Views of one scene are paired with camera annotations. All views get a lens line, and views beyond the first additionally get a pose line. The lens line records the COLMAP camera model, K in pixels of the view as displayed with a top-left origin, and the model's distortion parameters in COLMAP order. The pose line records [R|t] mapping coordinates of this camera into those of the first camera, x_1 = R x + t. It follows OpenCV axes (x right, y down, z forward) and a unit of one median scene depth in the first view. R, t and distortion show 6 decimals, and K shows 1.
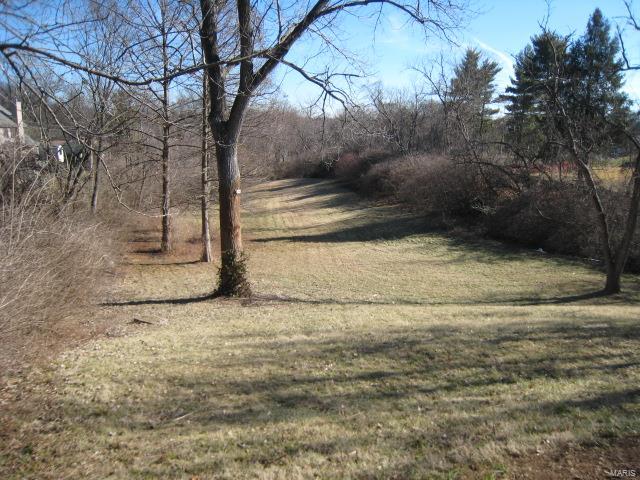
lens RADIAL K [[522.8, 0, 320.0], [0, 522.8, 240.0], [0, 0, 1]] dist [-0.093117, 0.004645]
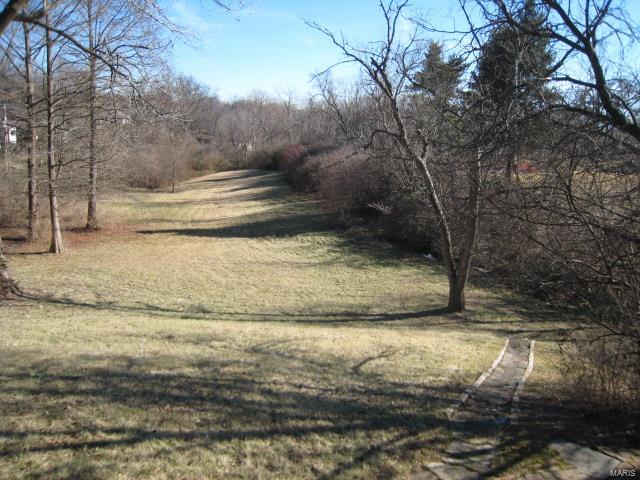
lens RADIAL K [[522.8, 0, 320.0], [0, 522.8, 240.0], [0, 0, 1]] dist [-0.093117, 0.004645]
pose [[0.999155, 0.040883, 0.004330, 0.179636], [-0.040931, 0.999094, 0.011664, -0.008144], [-0.003849, -0.011832, 0.999923, 0.068538]]
